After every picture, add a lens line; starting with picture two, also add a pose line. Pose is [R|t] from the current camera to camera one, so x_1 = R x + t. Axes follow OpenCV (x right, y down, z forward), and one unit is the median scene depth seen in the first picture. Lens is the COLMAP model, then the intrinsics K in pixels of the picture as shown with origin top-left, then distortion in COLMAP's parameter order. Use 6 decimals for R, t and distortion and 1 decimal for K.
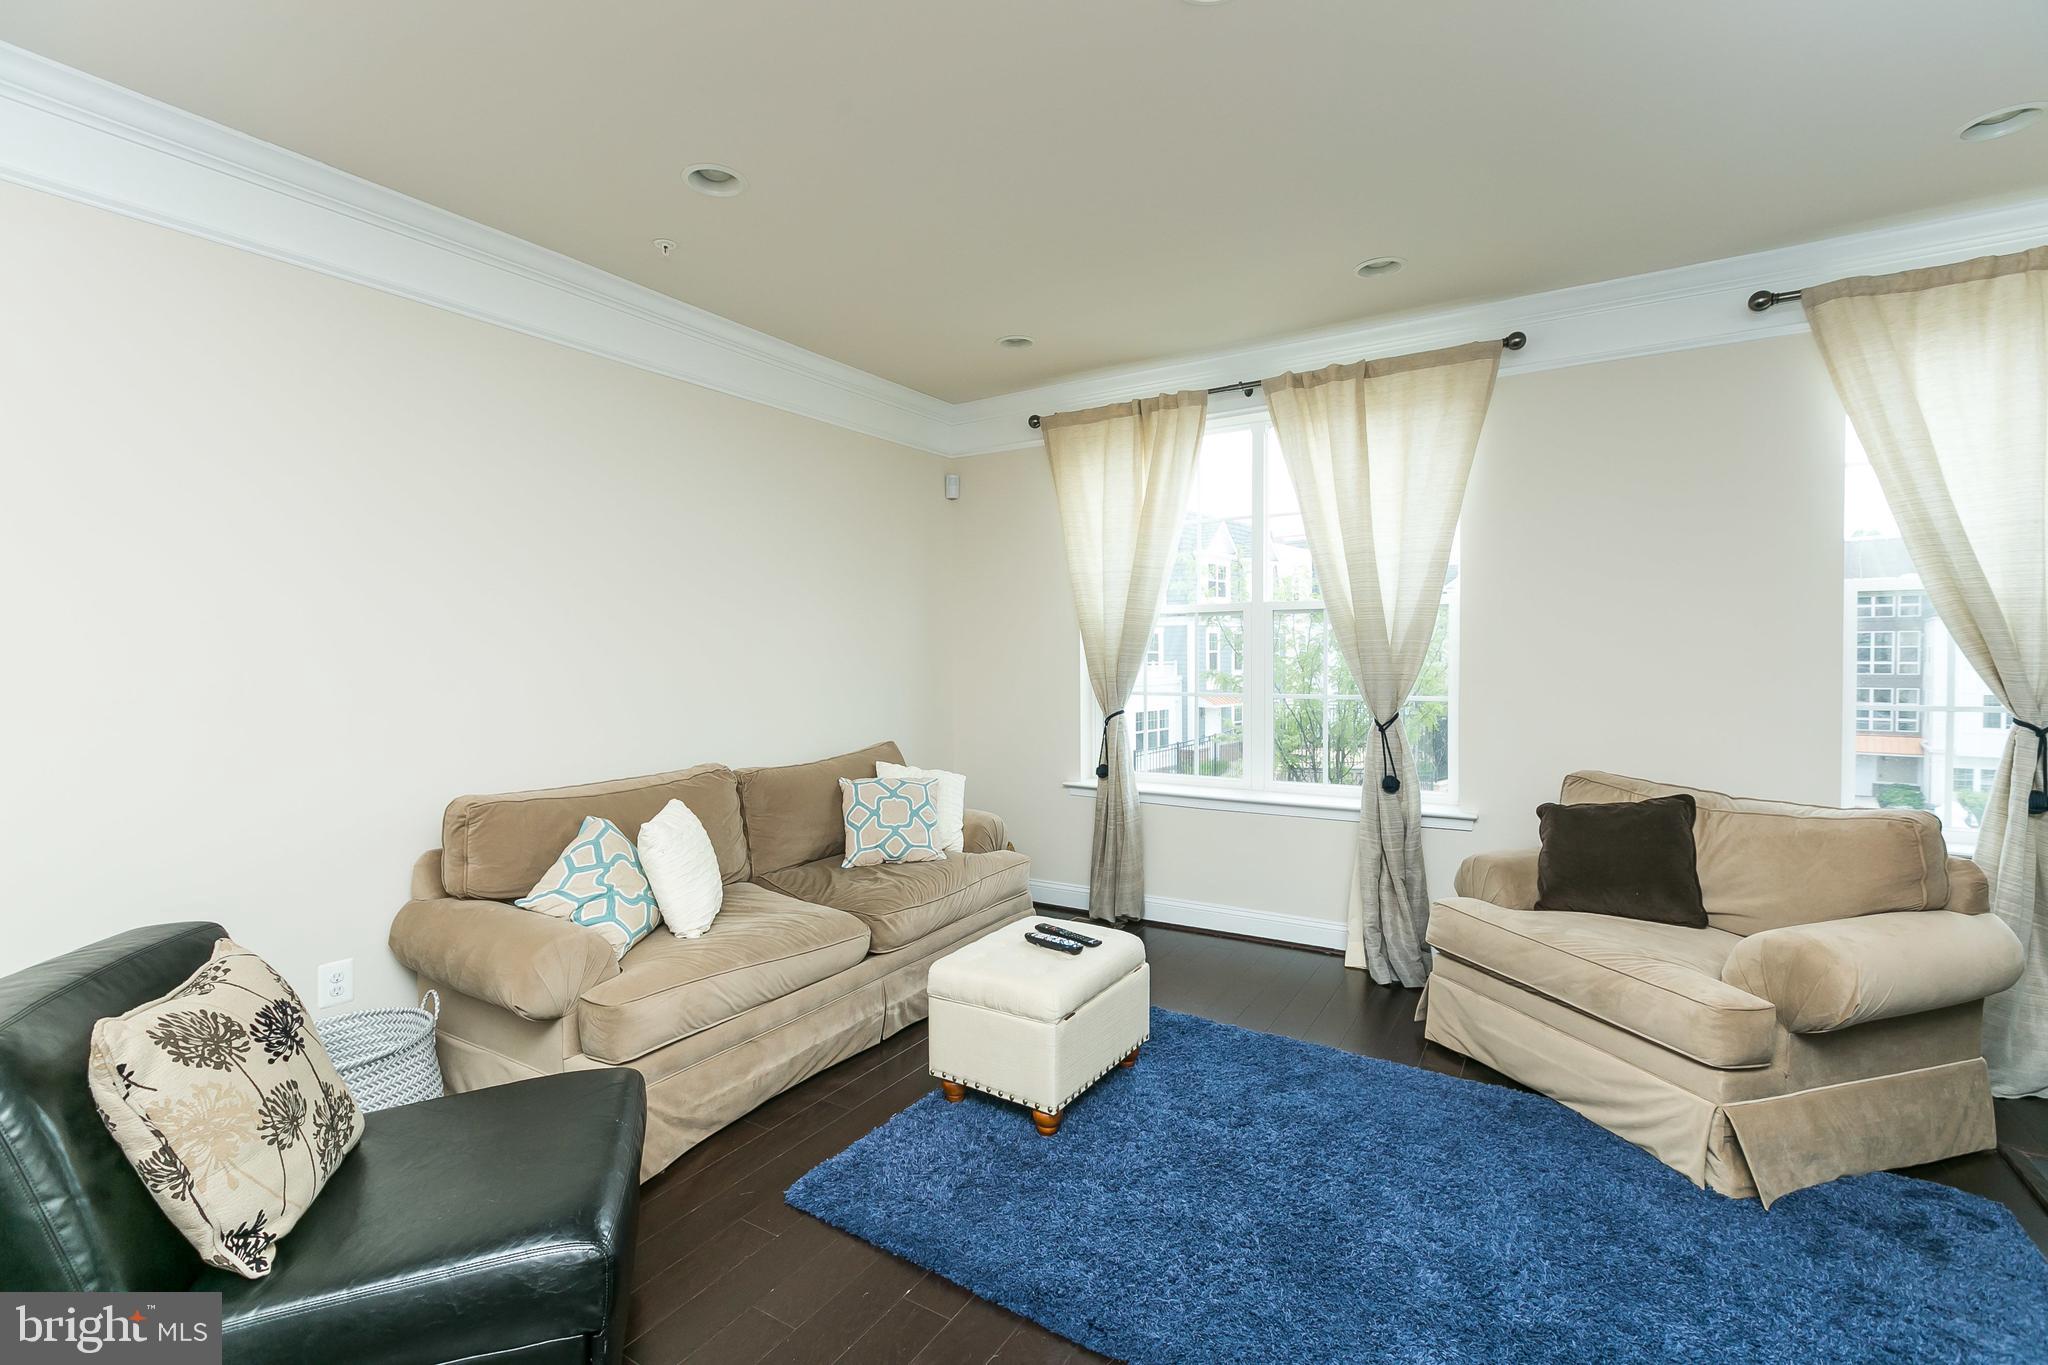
lens RADIAL K [[916.7, 0, 1023.0], [0, 916.7, 682.8], [0, 0, 1]] dist [0.004321, -0.001669]
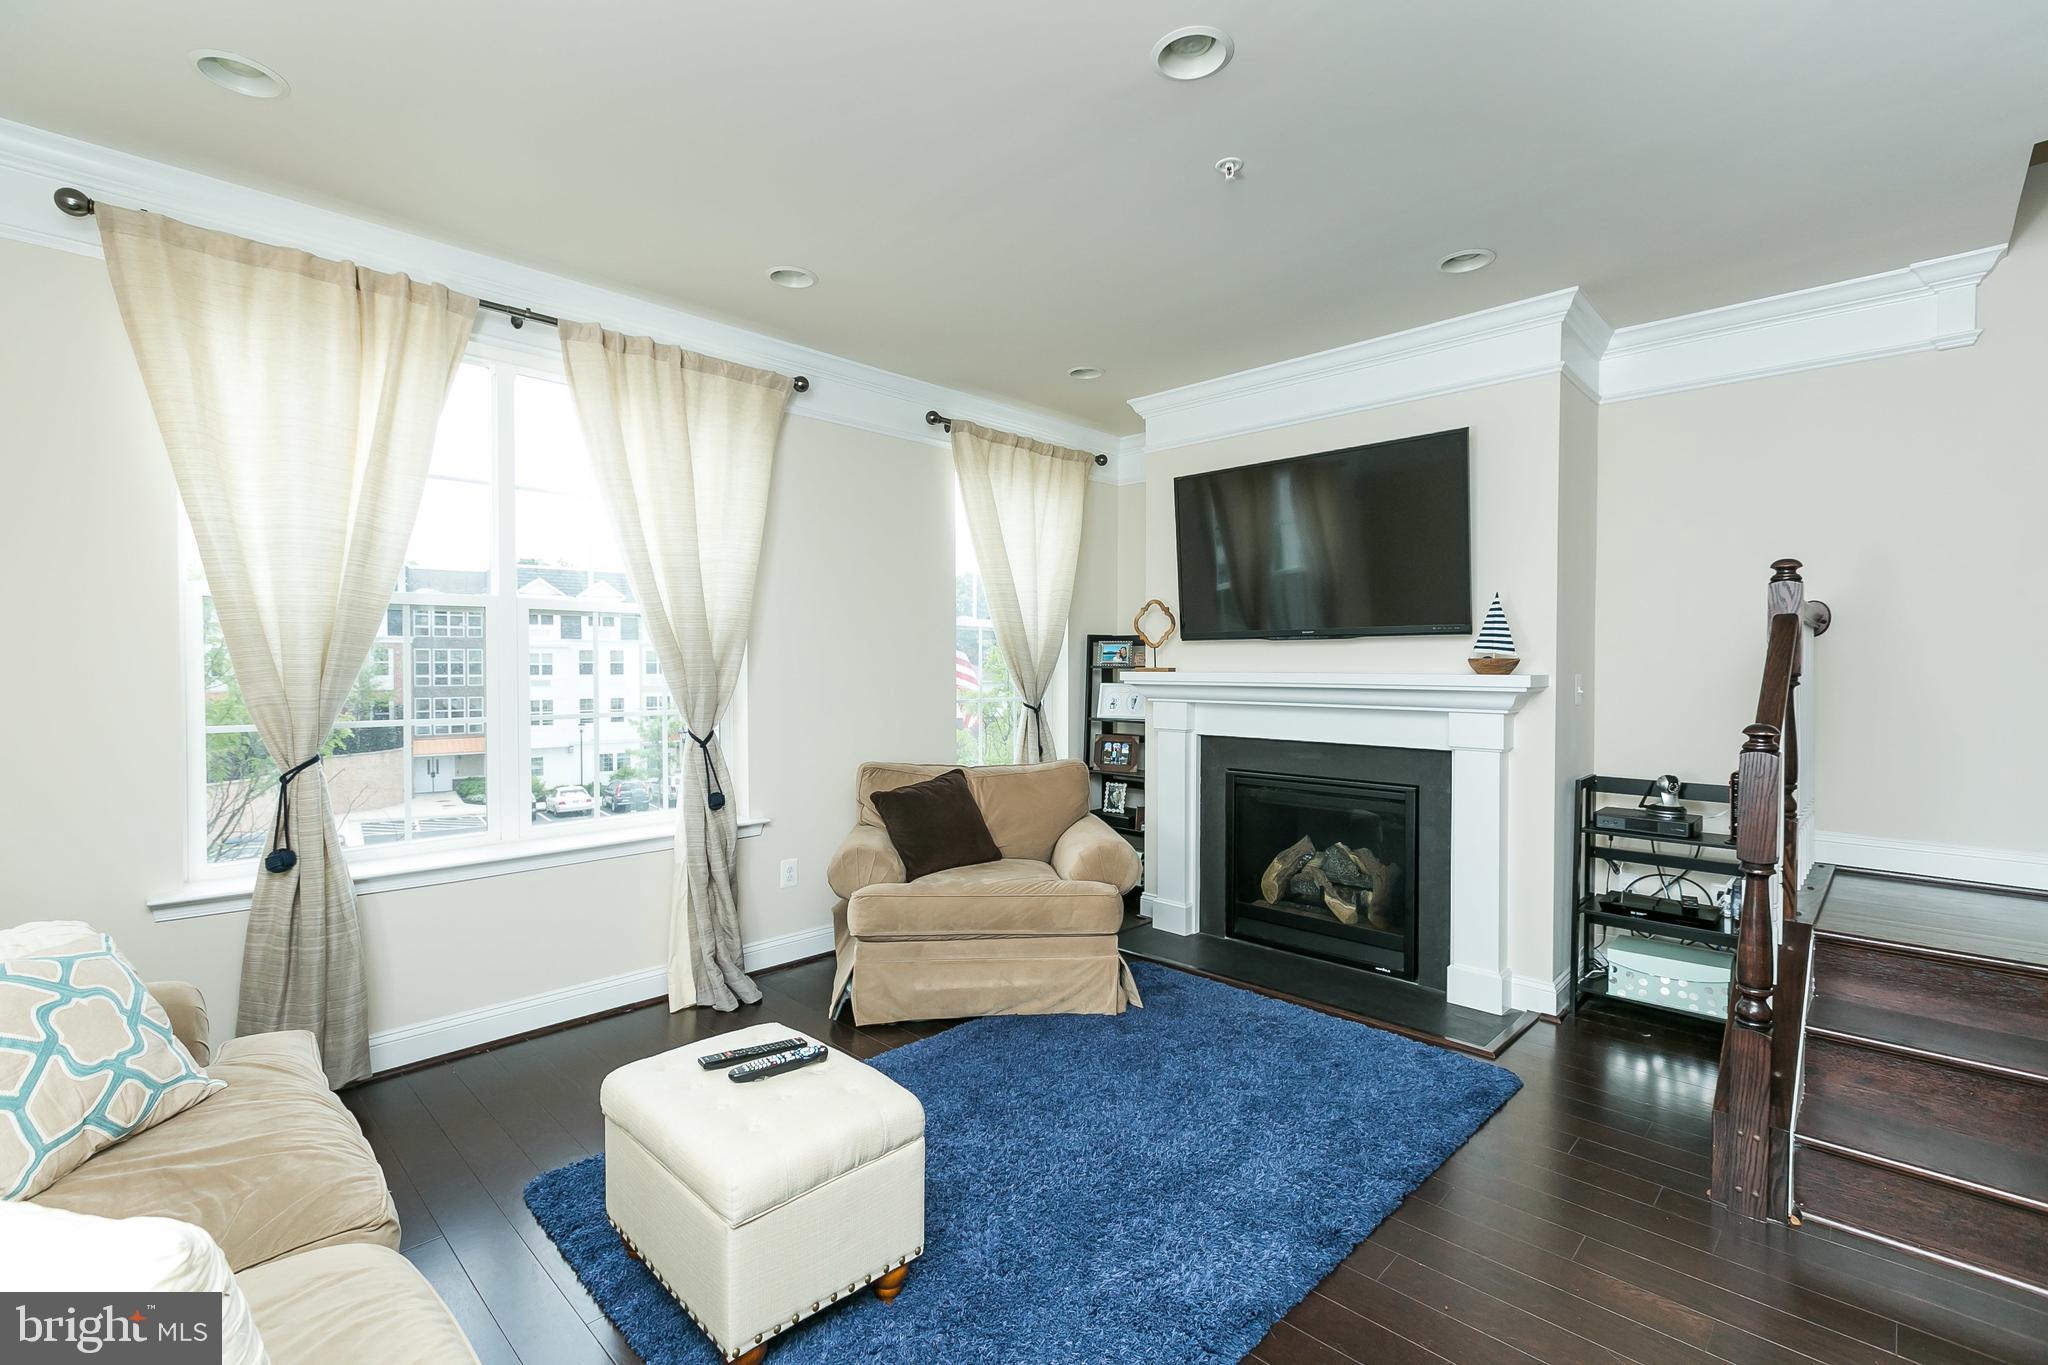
lens RADIAL K [[916.7, 0, 1005.9], [0, 916.7, 681.7], [0, 0, 1]] dist [0.004321, -0.001669]
pose [[0.218742, -0.012150, 0.975707, -0.464272], [0.028430, 0.999577, 0.006073, -0.011303], [-0.975369, 0.026411, 0.218995, 0.491471]]
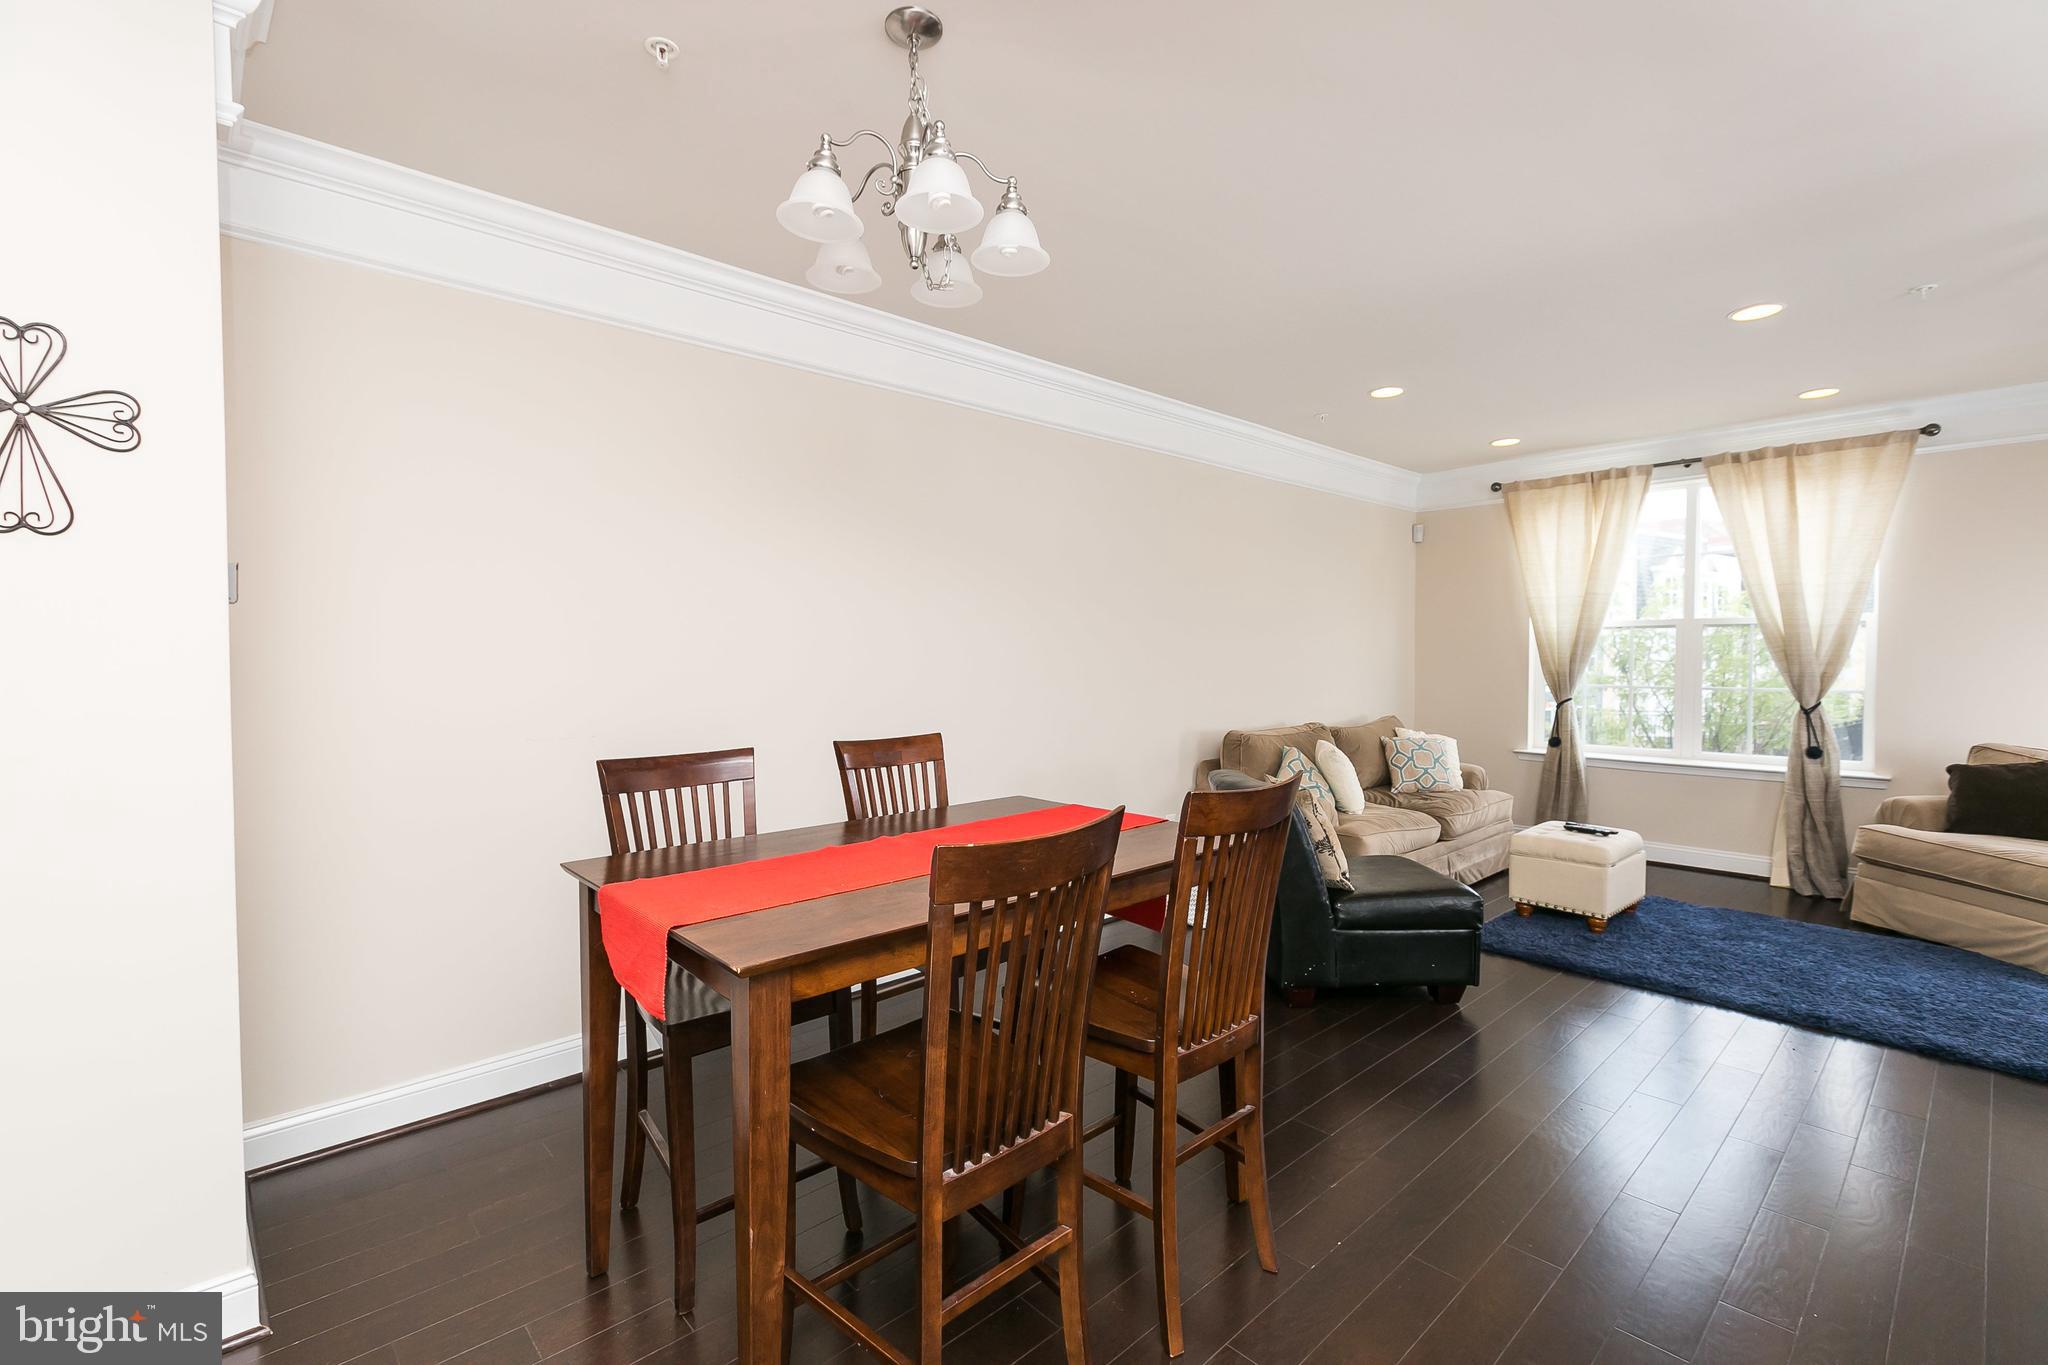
lens RADIAL K [[916.7, 0, 1023.8], [0, 916.7, 681.5], [0, 0, 1]] dist [0.004321, -0.001669]
pose [[0.963775, 0.015003, -0.266293, -0.370606], [-0.015759, 0.999876, -0.000703, 0.023345], [0.266250, 0.004874, 0.963892, -0.633888]]
